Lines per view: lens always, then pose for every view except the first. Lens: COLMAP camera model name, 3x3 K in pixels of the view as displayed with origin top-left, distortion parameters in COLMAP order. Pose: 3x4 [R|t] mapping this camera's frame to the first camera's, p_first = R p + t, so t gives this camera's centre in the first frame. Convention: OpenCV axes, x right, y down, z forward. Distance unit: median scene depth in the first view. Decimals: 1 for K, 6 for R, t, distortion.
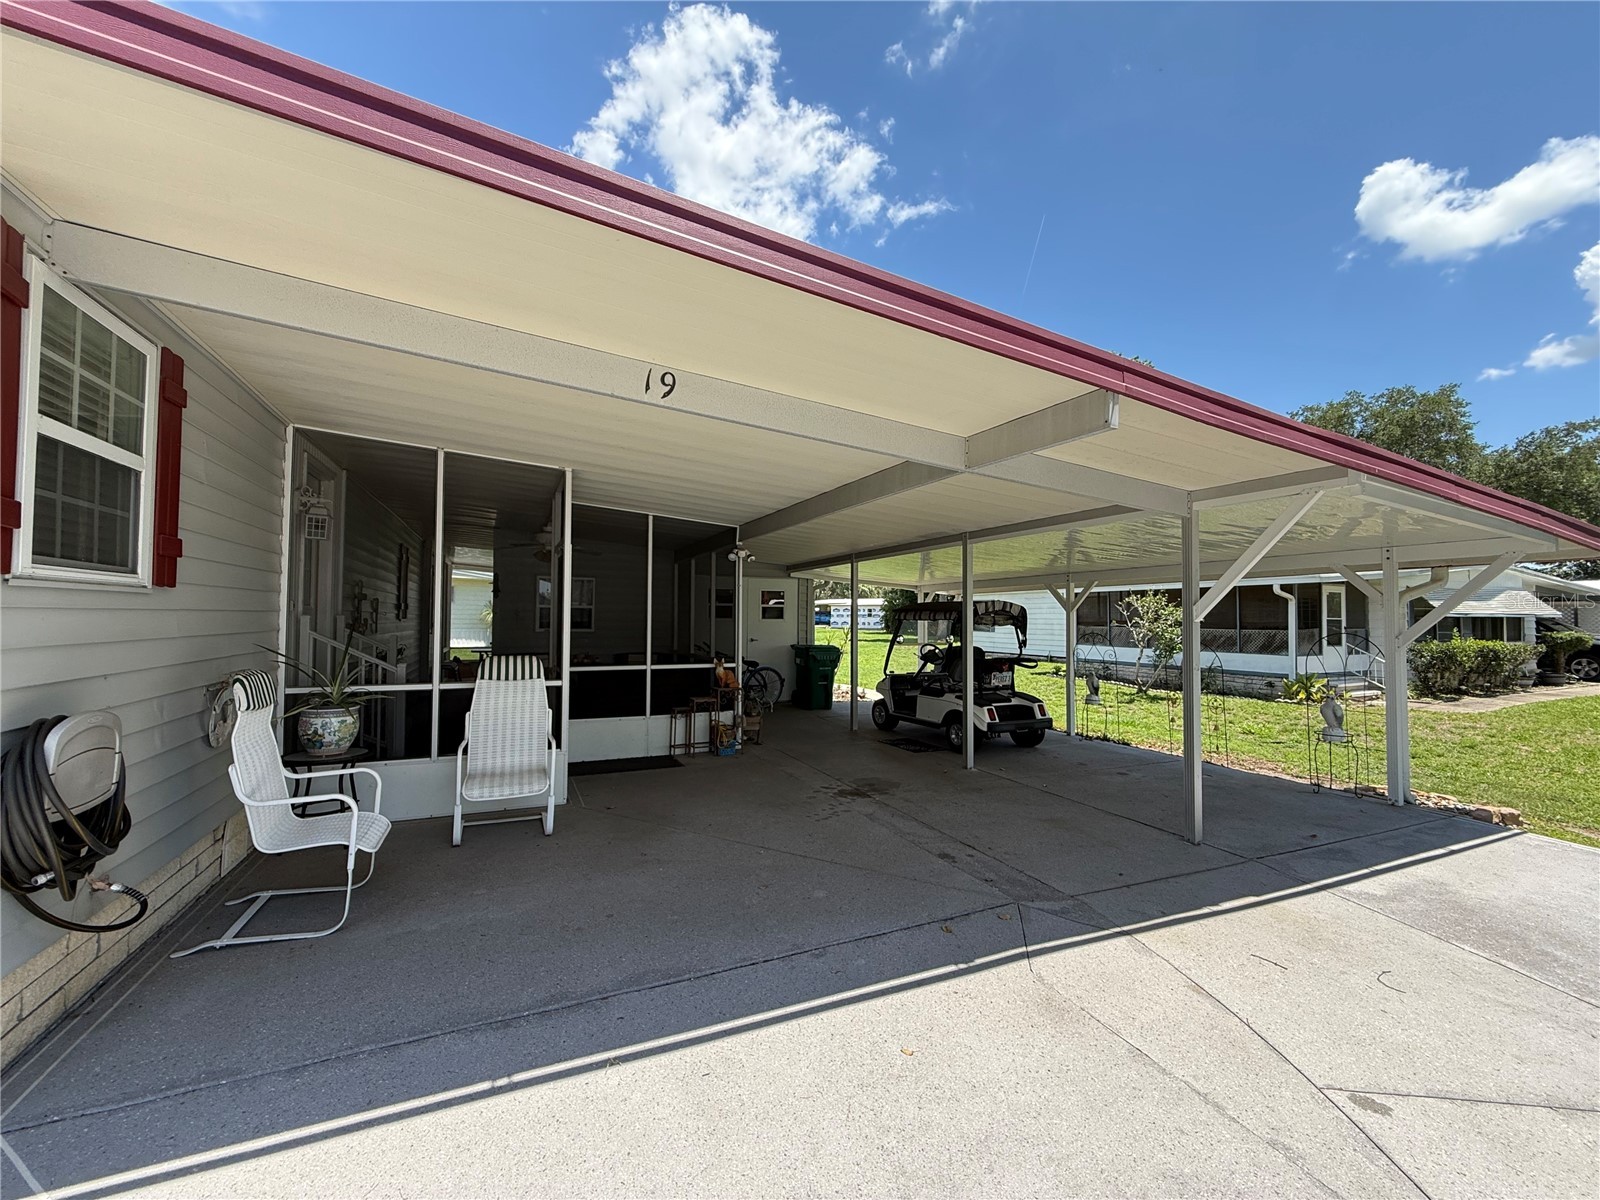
lens RADIAL K [[638.7, 0, 797.7], [0, 638.7, 601.3], [0, 0, 1]] dist [0.000093, 0.000358]
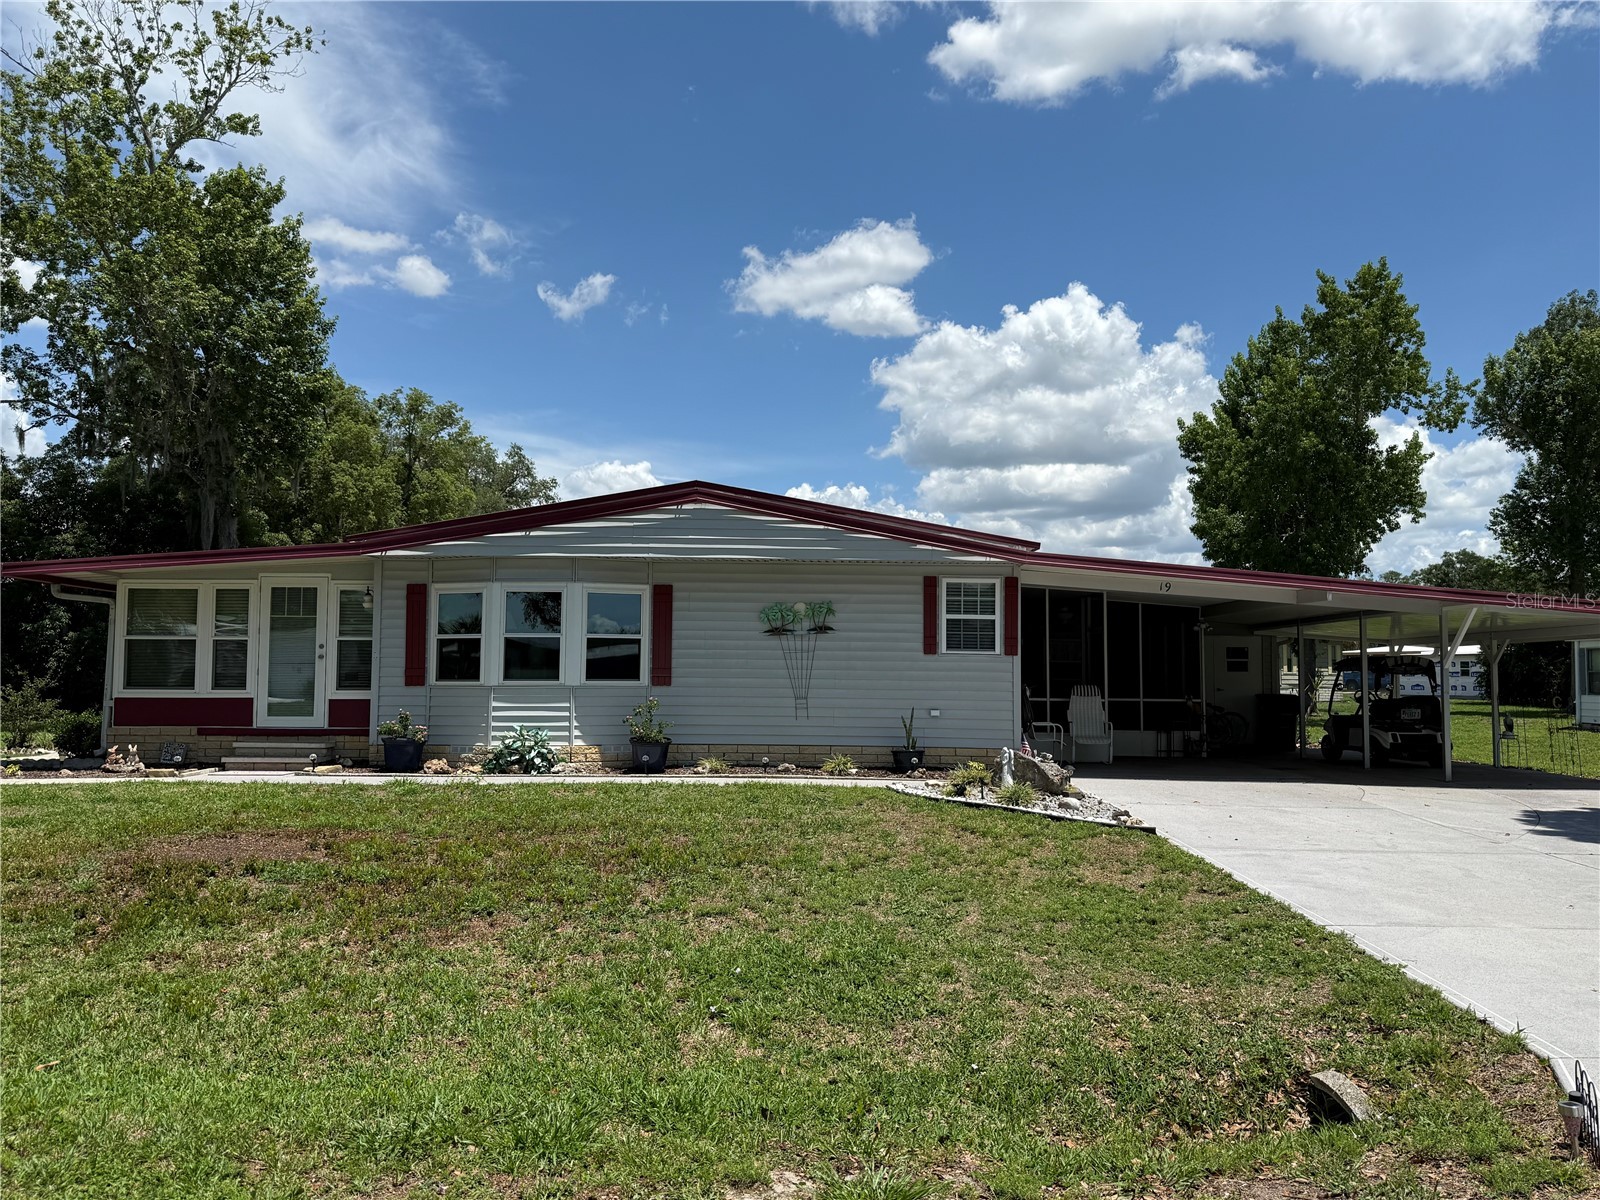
lens RADIAL K [[1189.9, 0, 800.0], [0, 1189.9, 600.0], [0, 0, 1]] dist [0.129278, -0.192038]
pose [[0.906985, -0.028424, -0.420203, 0.168965], [0.011149, 0.998991, -0.043510, -0.016010], [0.421016, 0.034778, 0.906386, -1.356130]]
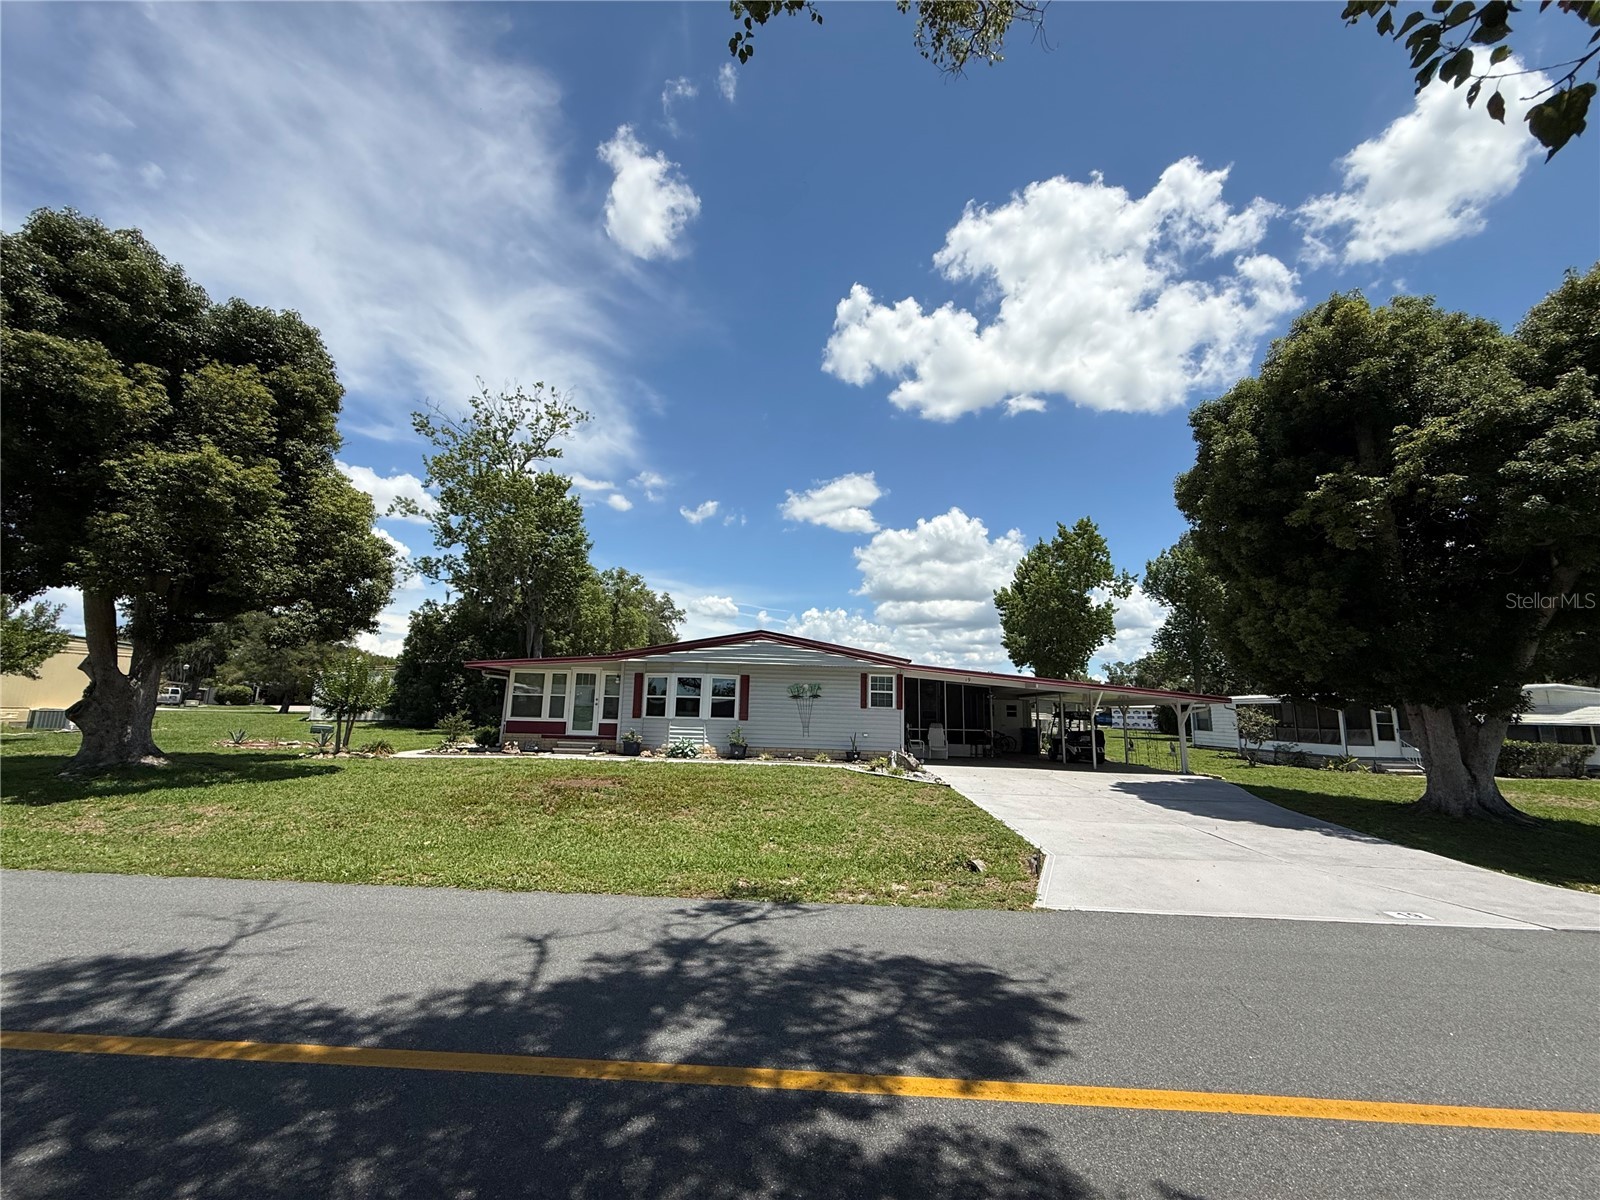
lens RADIAL K [[638.7, 0, 797.7], [0, 638.7, 601.3], [0, 0, 1]] dist [0.000093, 0.000358]
pose [[0.899368, -0.060896, -0.432931, 0.322030], [-0.005771, 0.988512, -0.151032, -0.037244], [0.437154, 0.138332, 0.888685, -1.661565]]
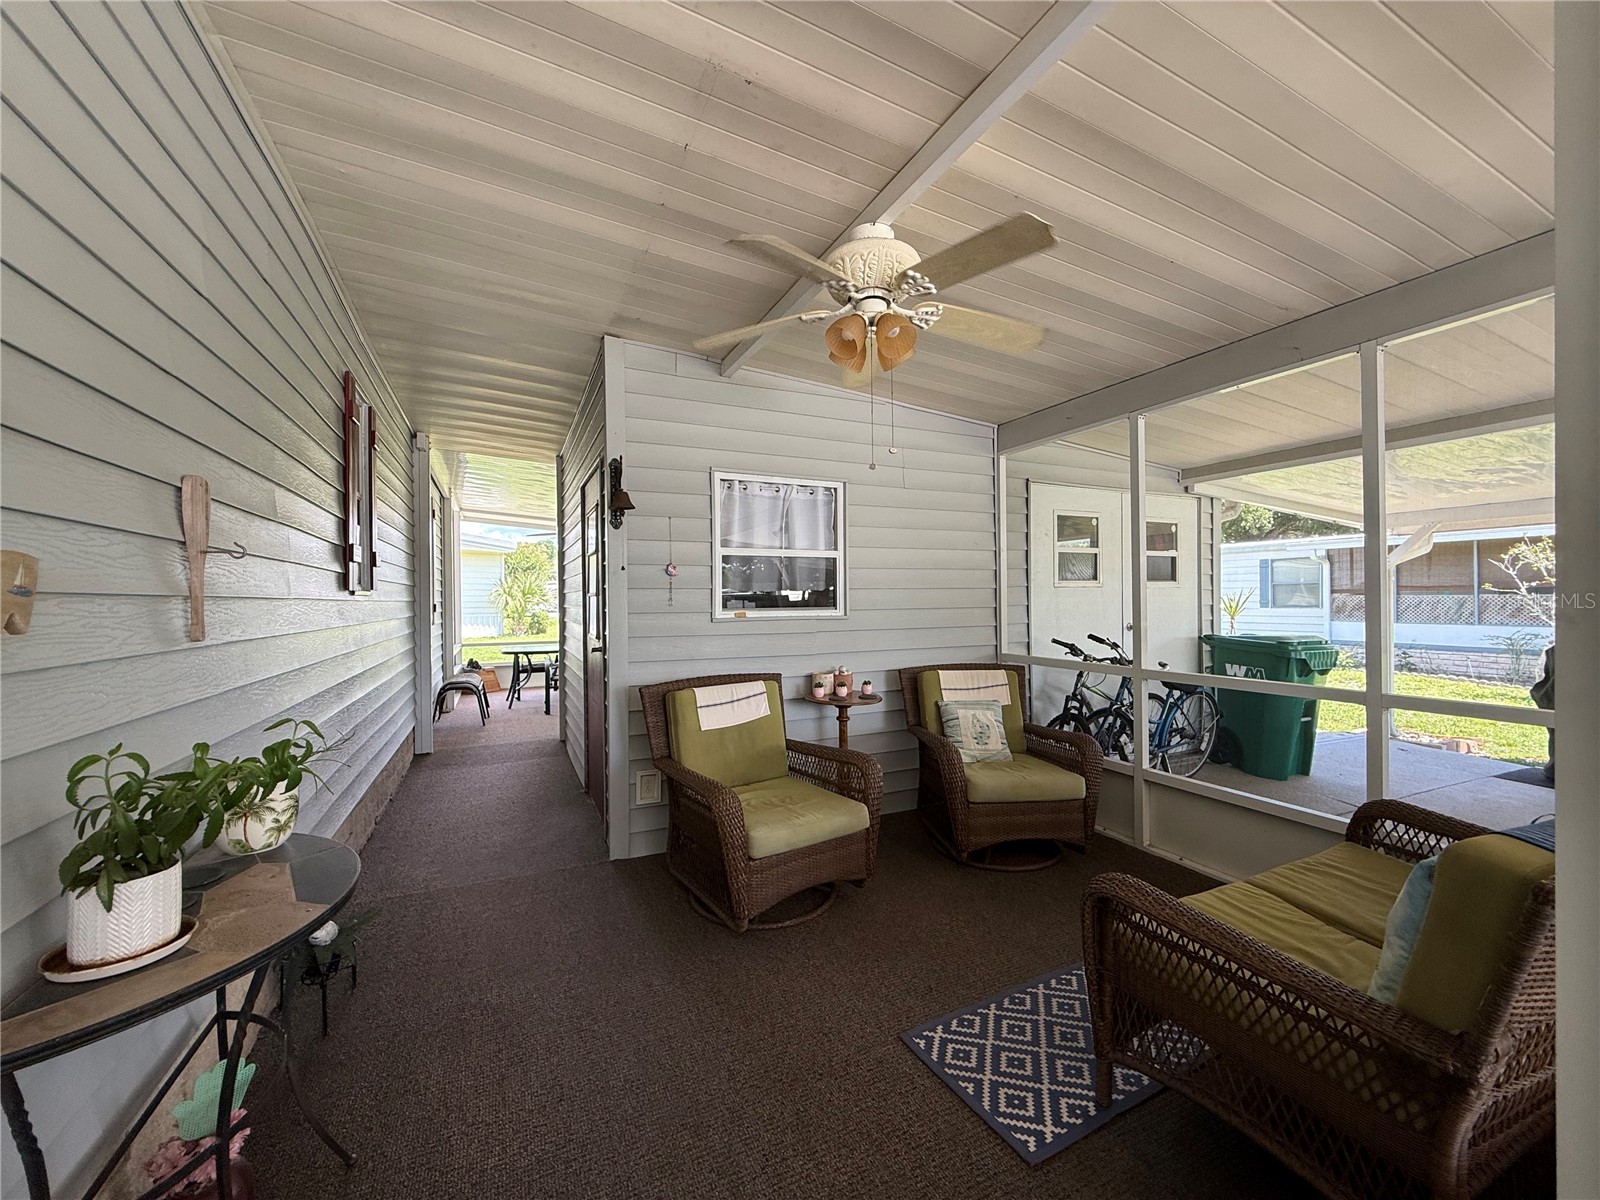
lens RADIAL K [[638.7, 0, 797.7], [0, 638.7, 601.3], [0, 0, 1]] dist [0.000093, 0.000358]
pose [[0.999408, -0.017779, 0.029463, -0.333980], [0.016897, 0.999409, 0.029924, 0.023999], [-0.029978, -0.029408, 0.999118, 0.552952]]
